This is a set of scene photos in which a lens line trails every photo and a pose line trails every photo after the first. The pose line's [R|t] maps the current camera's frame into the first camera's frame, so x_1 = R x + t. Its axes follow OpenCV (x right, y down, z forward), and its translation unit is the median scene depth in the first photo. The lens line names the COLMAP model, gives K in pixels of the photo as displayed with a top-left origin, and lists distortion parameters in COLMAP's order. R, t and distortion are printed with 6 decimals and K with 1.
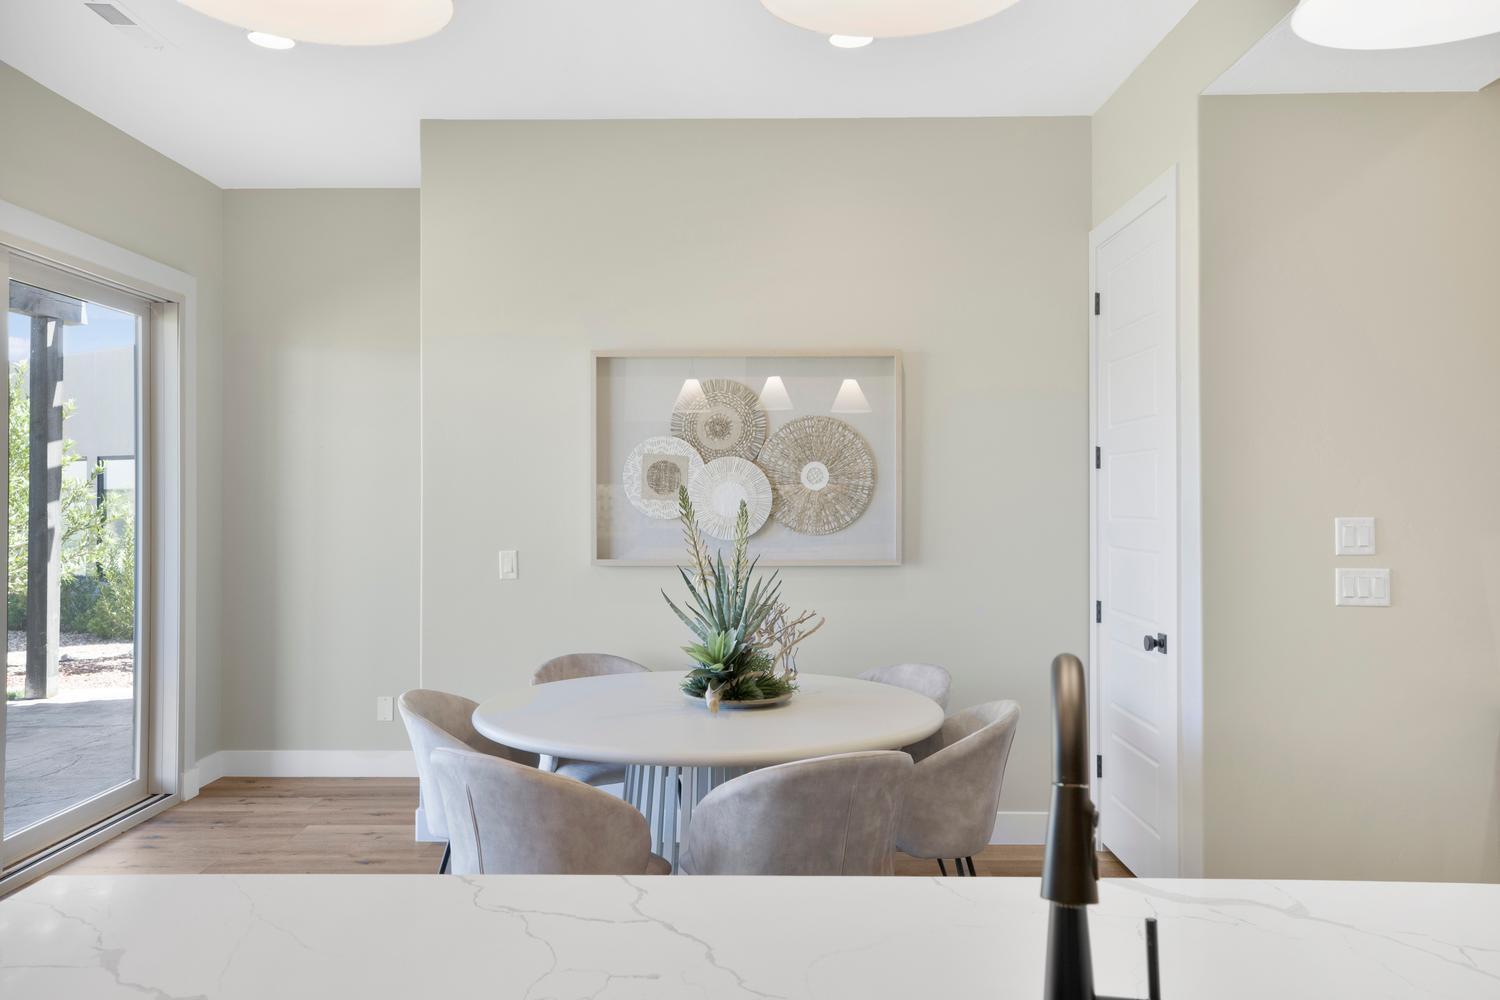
lens RADIAL K [[1196.1, 0, 751.1], [0, 1196.1, 495.5], [0, 0, 1]] dist [0.017468, 0.005416]
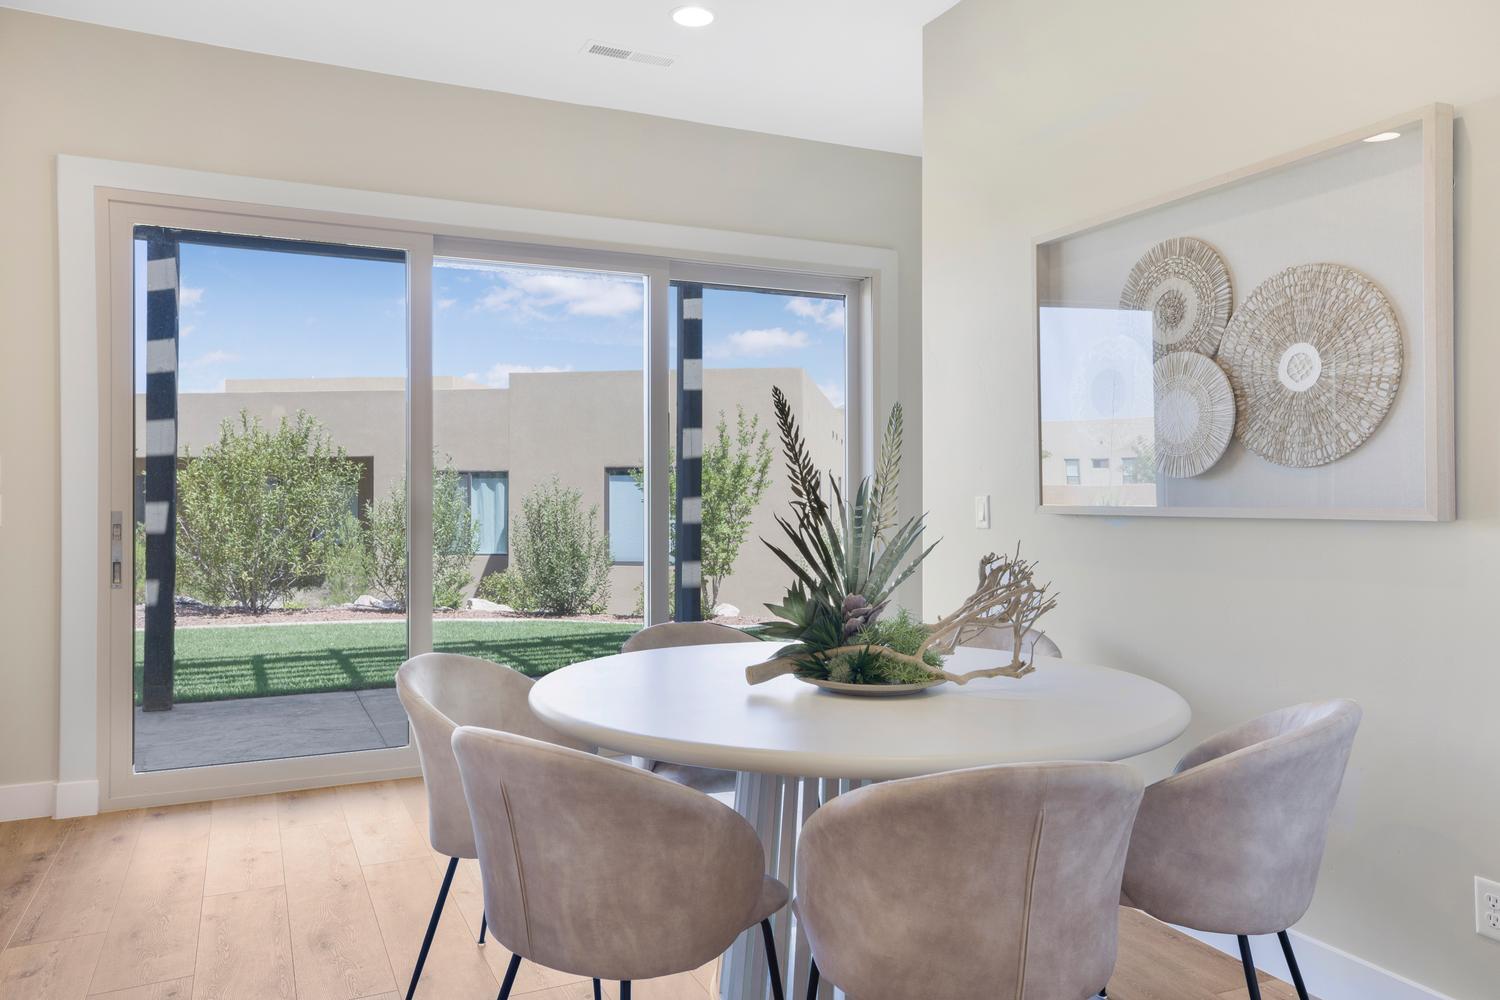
lens RADIAL K [[1062.5, 0, 748.8], [0, 1062.5, 496.7], [0, 0, 1]] dist [0.034903, 0.004949]
pose [[0.419367, 0.001030, -0.907816, 0.420085], [-0.011394, 0.999927, -0.004130, 0.052773], [0.907745, 0.012076, 0.419348, 0.532336]]
